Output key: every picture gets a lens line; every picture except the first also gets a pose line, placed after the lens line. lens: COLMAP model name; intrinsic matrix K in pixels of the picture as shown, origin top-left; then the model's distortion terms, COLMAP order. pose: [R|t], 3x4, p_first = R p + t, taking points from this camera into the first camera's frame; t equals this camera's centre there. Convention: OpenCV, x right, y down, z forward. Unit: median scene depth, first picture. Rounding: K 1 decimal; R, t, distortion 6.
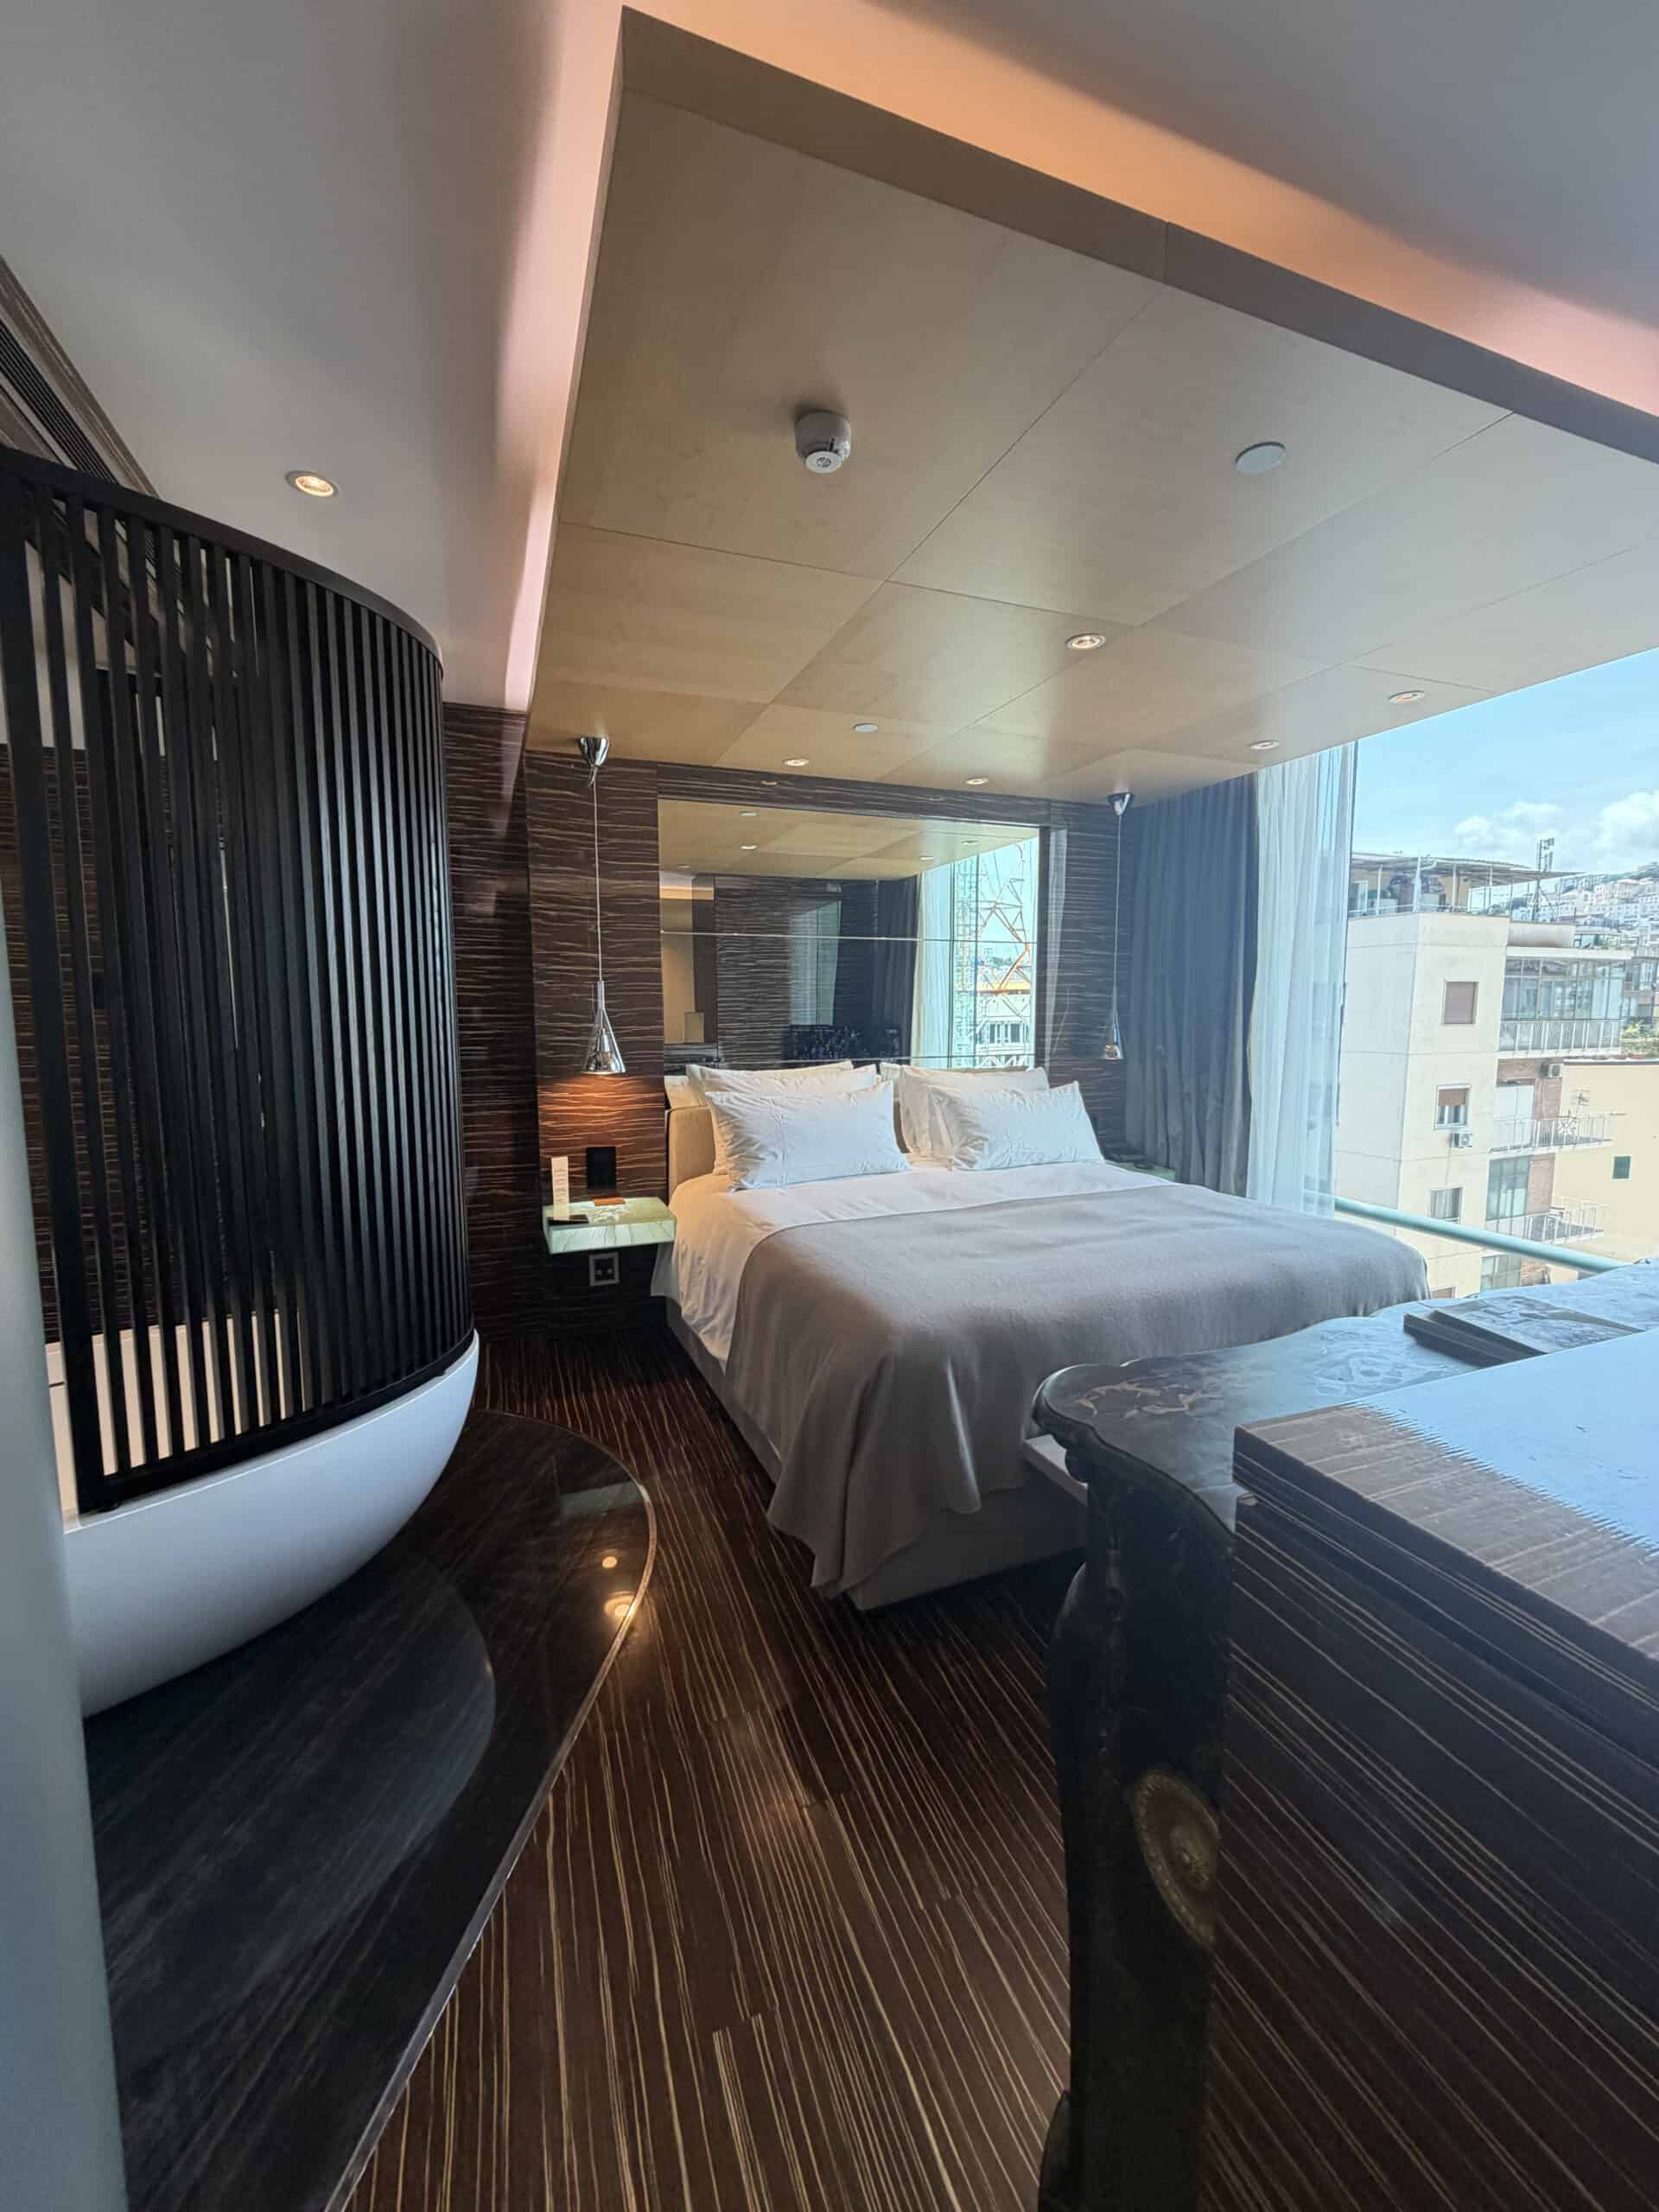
lens RADIAL K [[881.9, 0, 837.3], [0, 881.9, 1097.9], [0, 0, 1]] dist [0.000672, 0.000779]
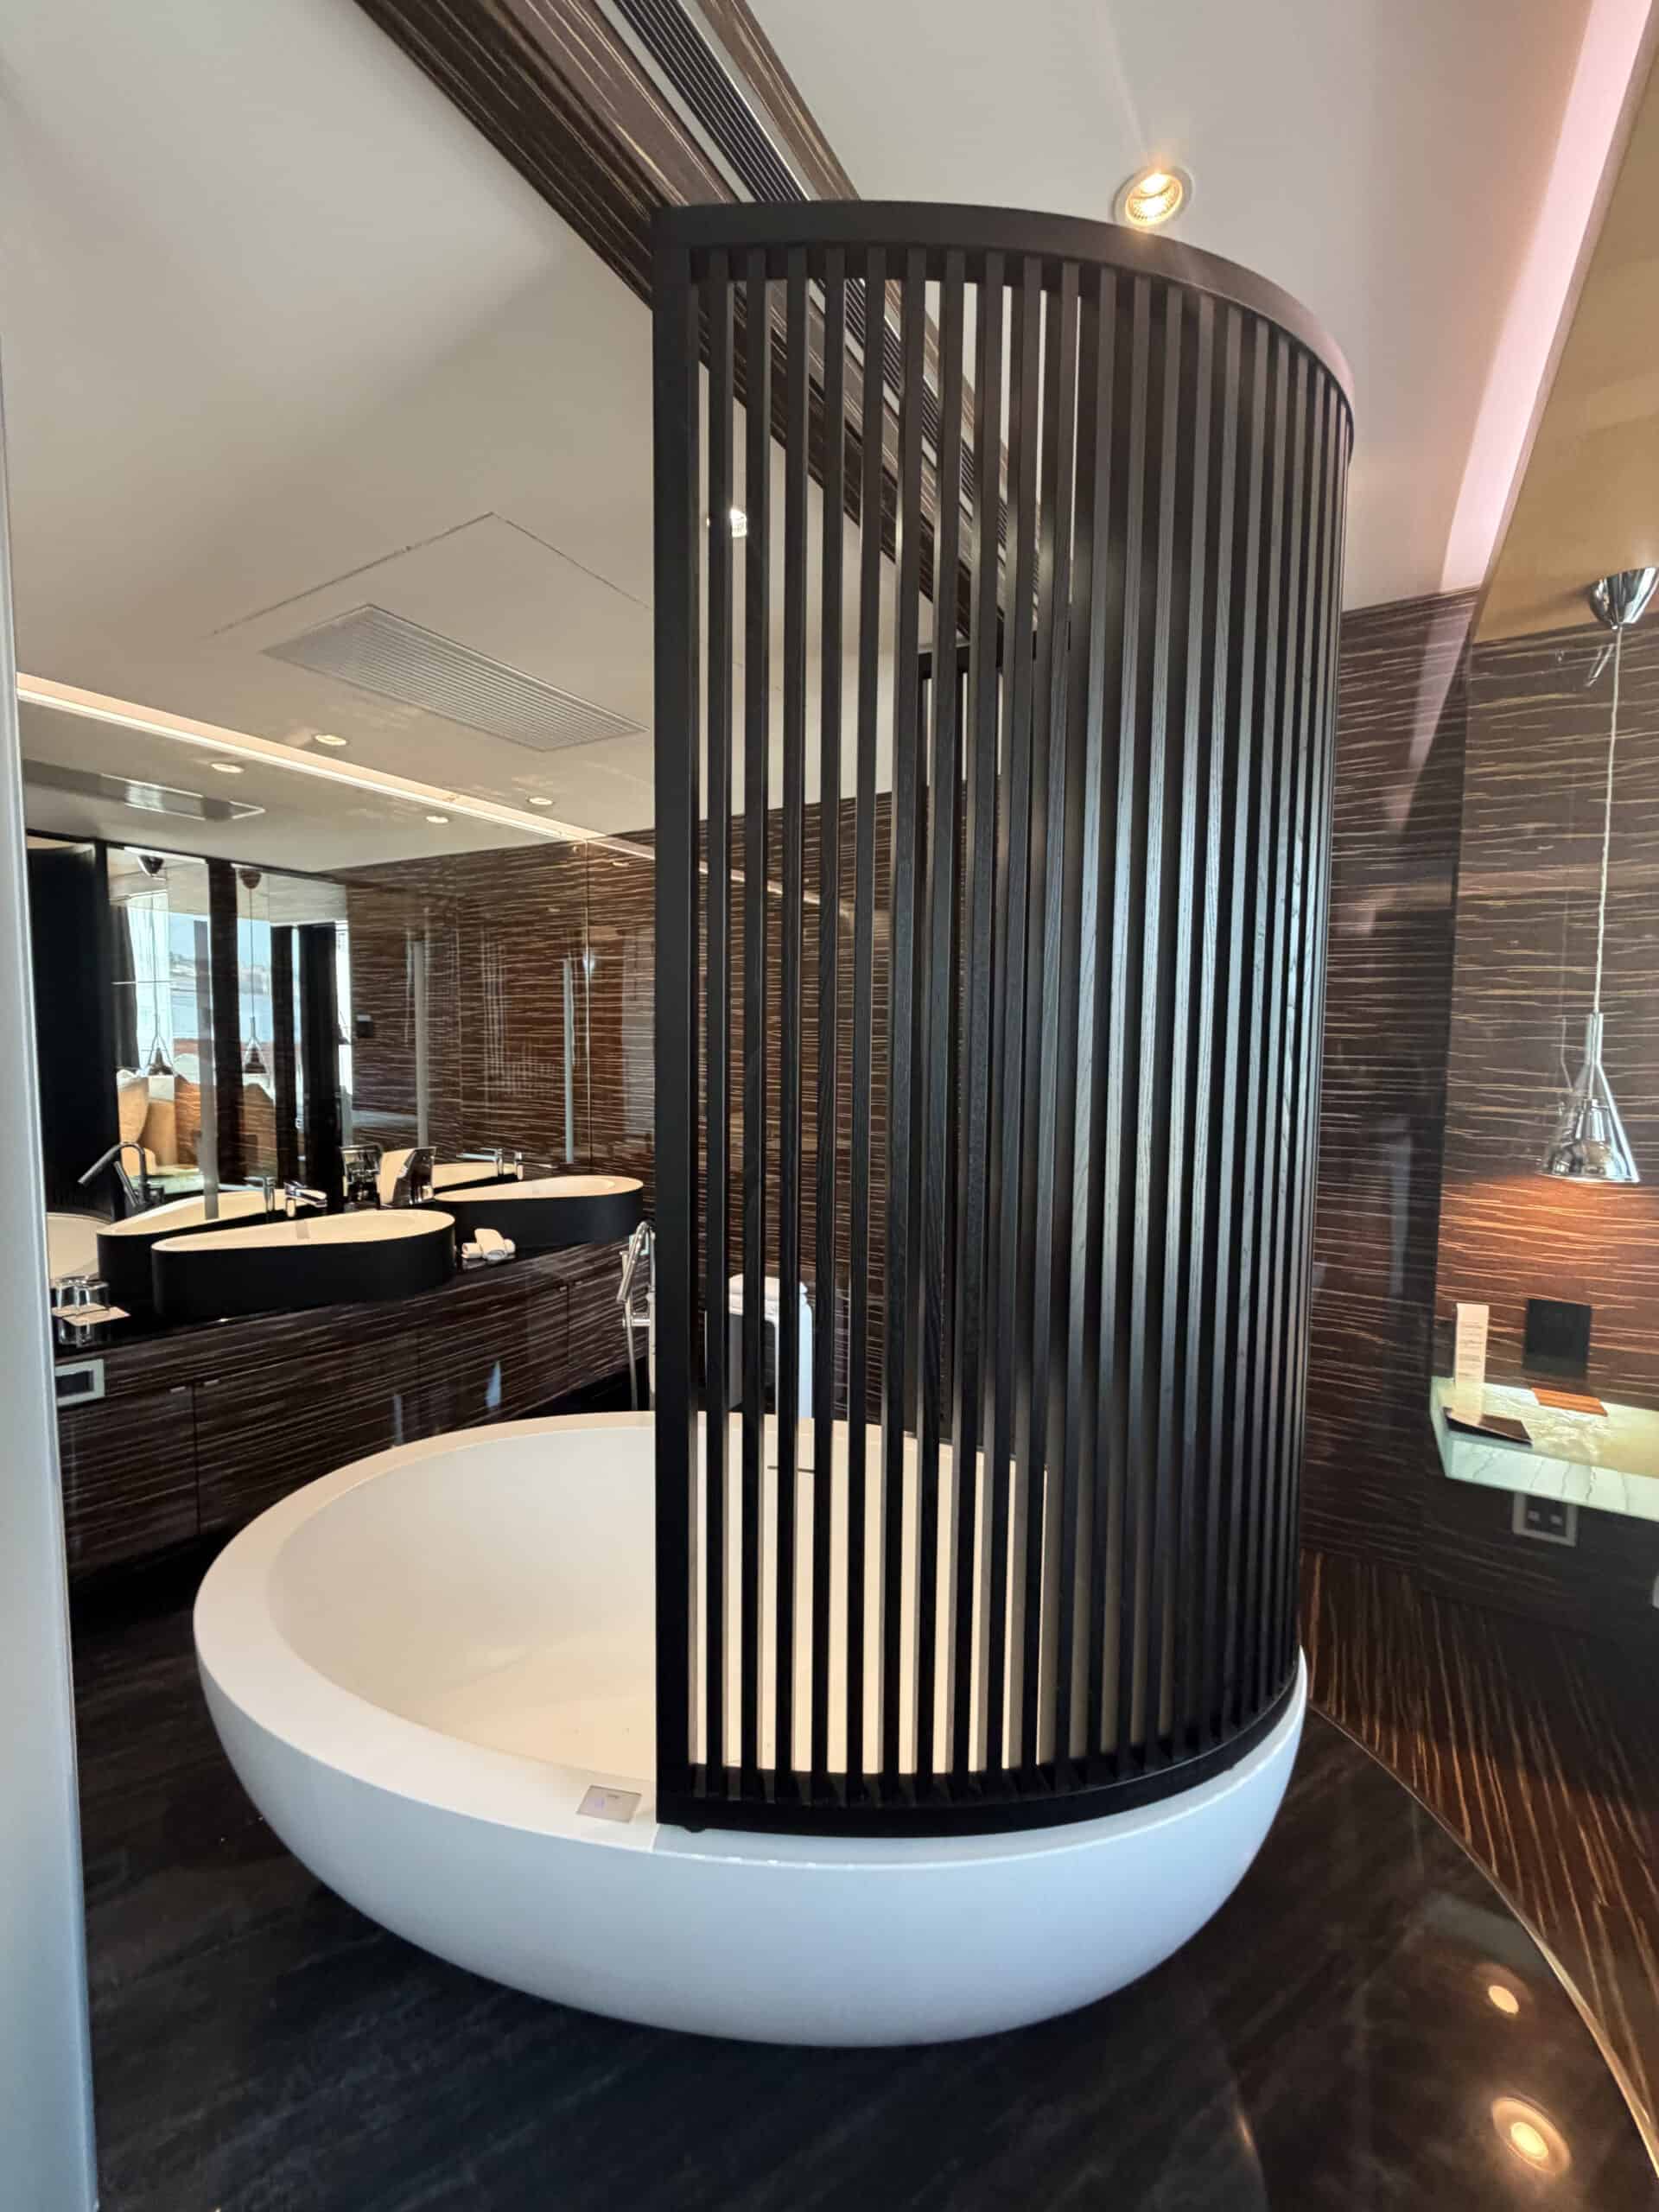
lens RADIAL K [[881.9, 0, 838.1], [0, 881.9, 1097.6], [0, 0, 1]] dist [0.000672, 0.000779]
pose [[0.620520, 0.060667, -0.781840, -0.123980], [-0.088178, 0.996078, 0.007307, -0.041329], [0.779217, 0.064407, 0.623436, 0.281240]]
